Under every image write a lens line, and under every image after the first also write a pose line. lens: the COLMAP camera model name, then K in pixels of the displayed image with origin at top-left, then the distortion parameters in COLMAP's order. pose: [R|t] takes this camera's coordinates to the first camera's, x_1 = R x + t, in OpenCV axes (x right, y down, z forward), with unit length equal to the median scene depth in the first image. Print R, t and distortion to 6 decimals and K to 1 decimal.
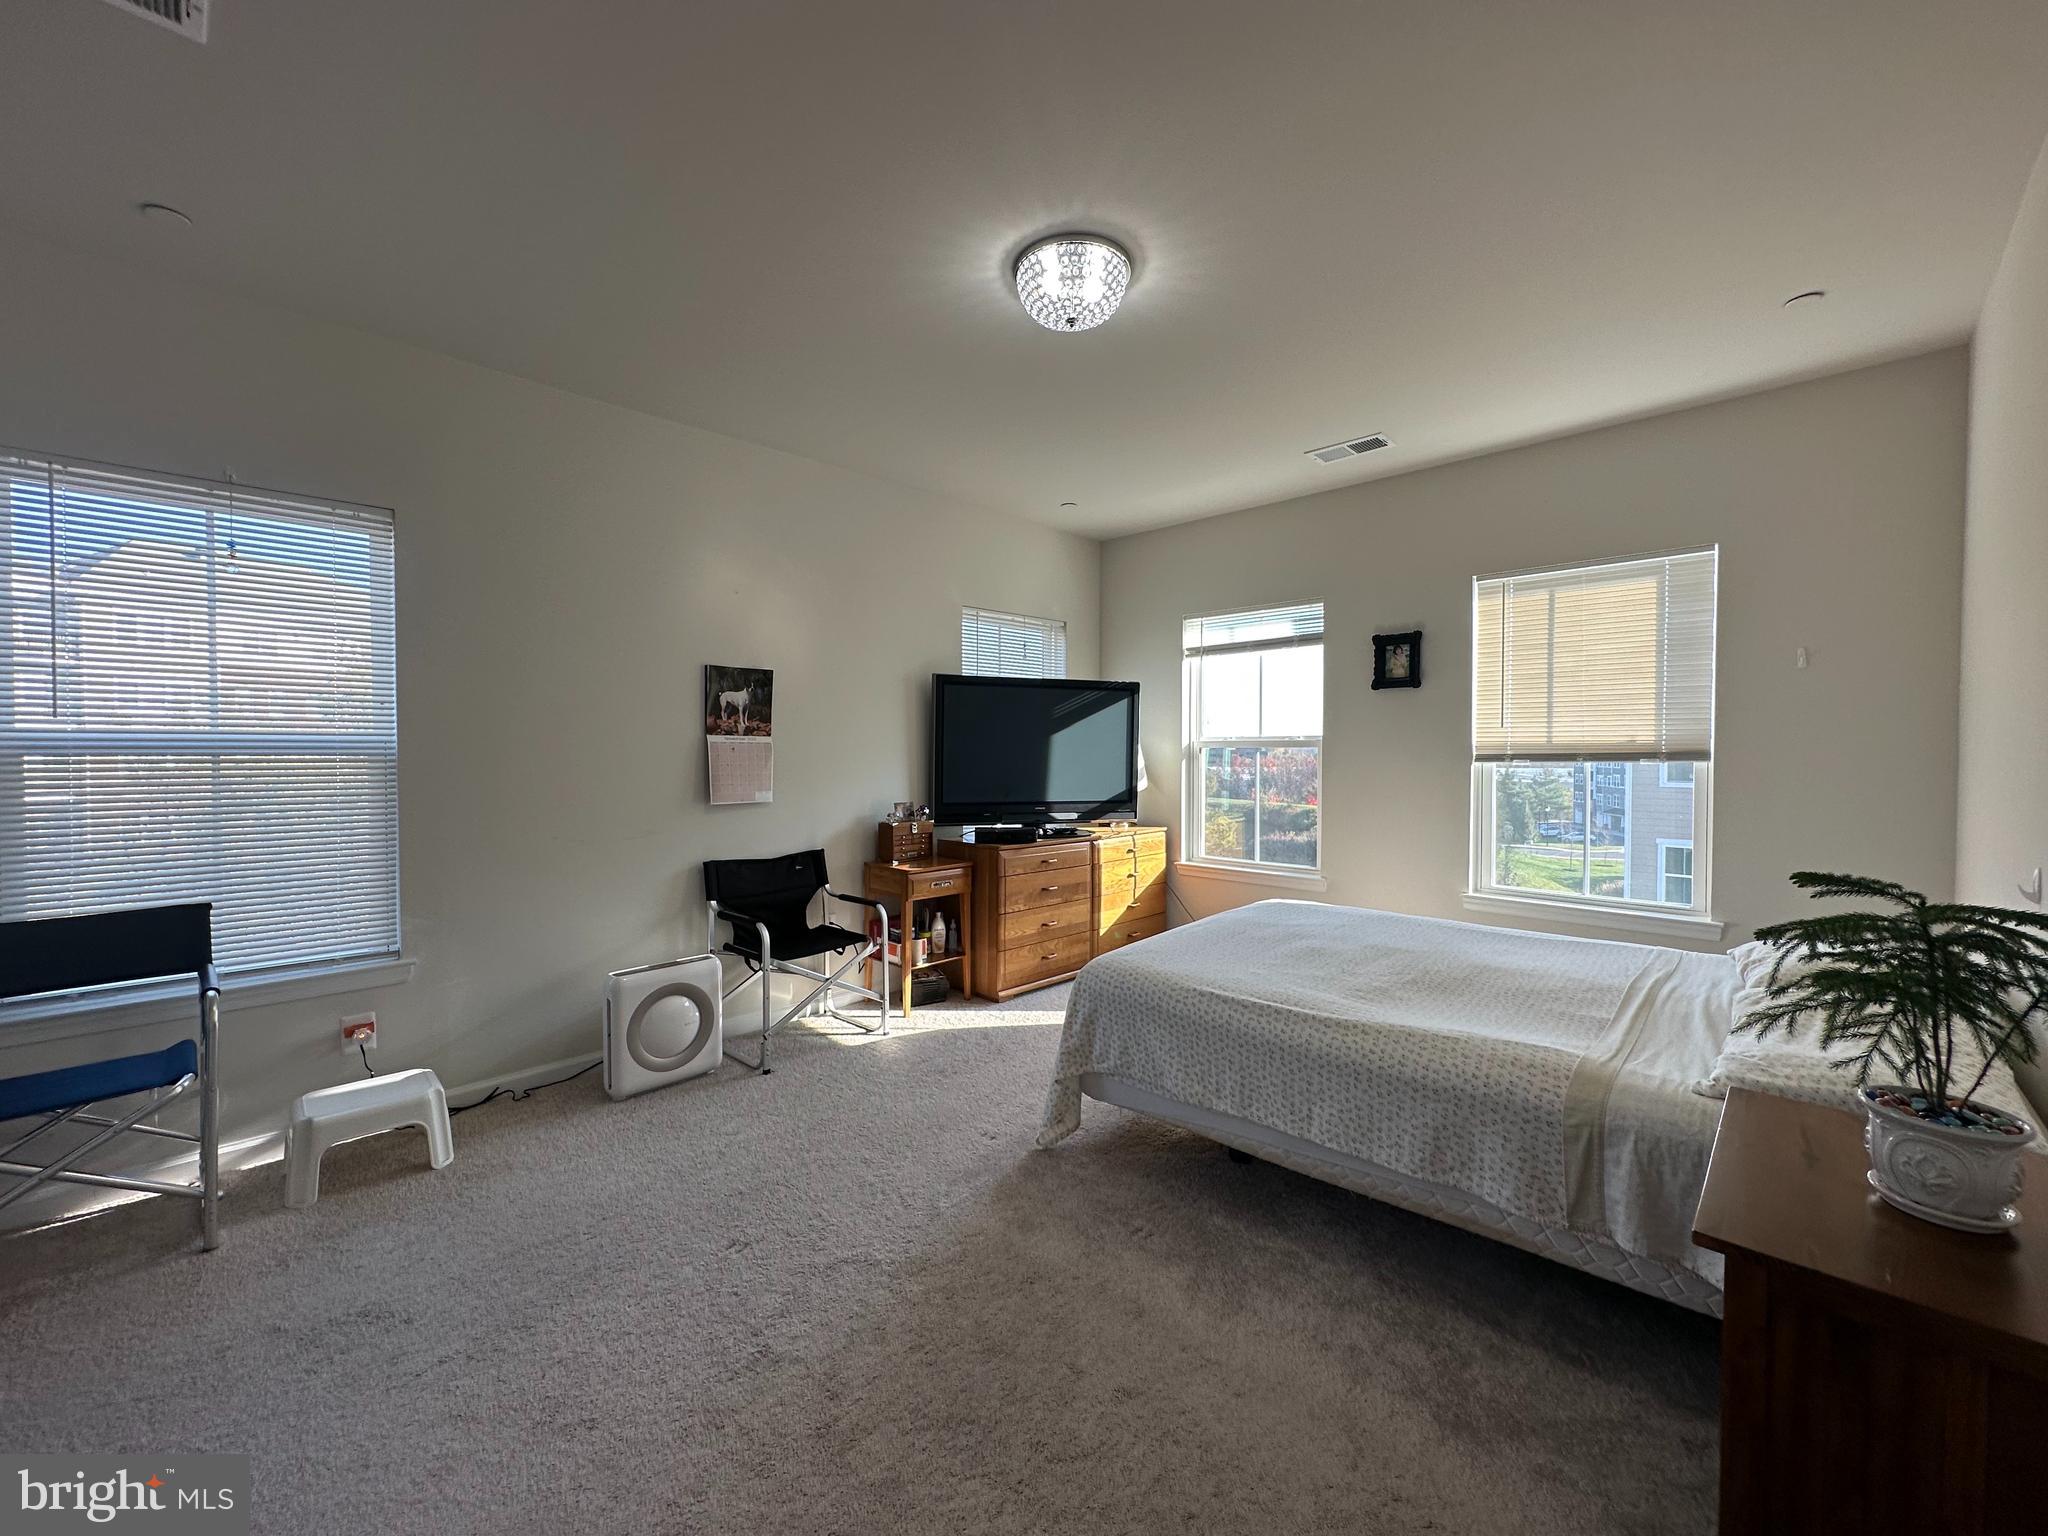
lens RADIAL K [[818.5, 0, 1024.0], [0, 818.5, 768.0], [0, 0, 1]] dist [0.000704, 0.000718]
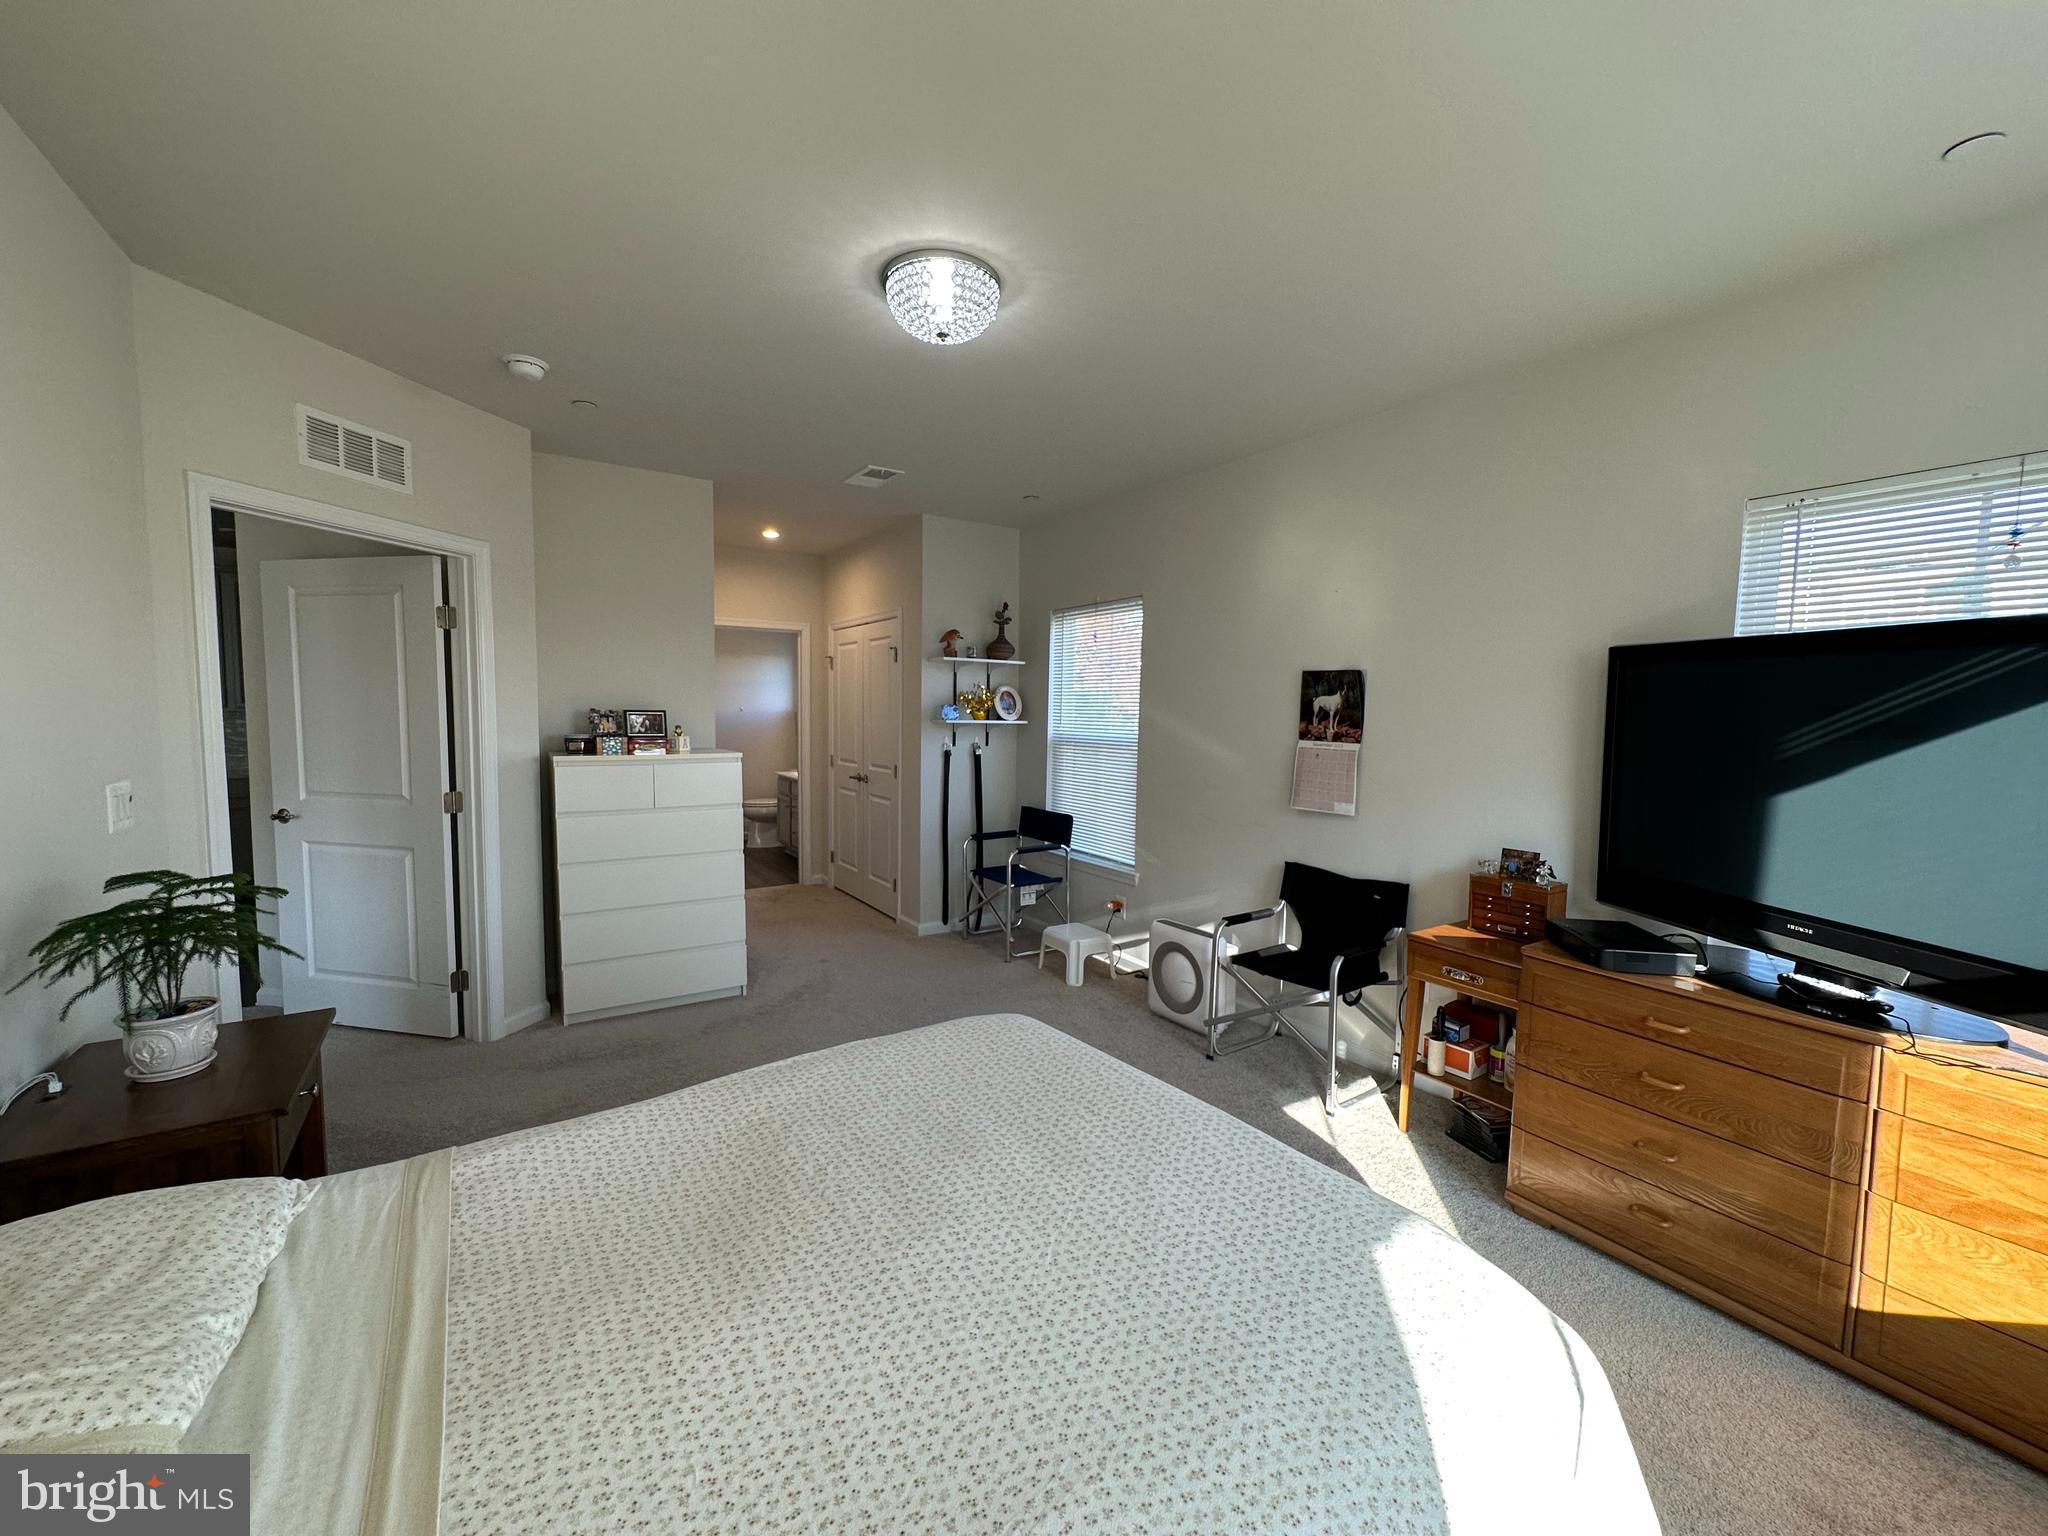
lens RADIAL K [[818.5, 0, 1024.0], [0, 818.5, 768.0], [0, 0, 1]] dist [0.000704, 0.000718]
pose [[-0.210902, 0.069066, -0.975064, 0.663744], [-0.032927, 0.996433, 0.077701, -0.071477], [0.976952, 0.048494, -0.207876, 0.852307]]
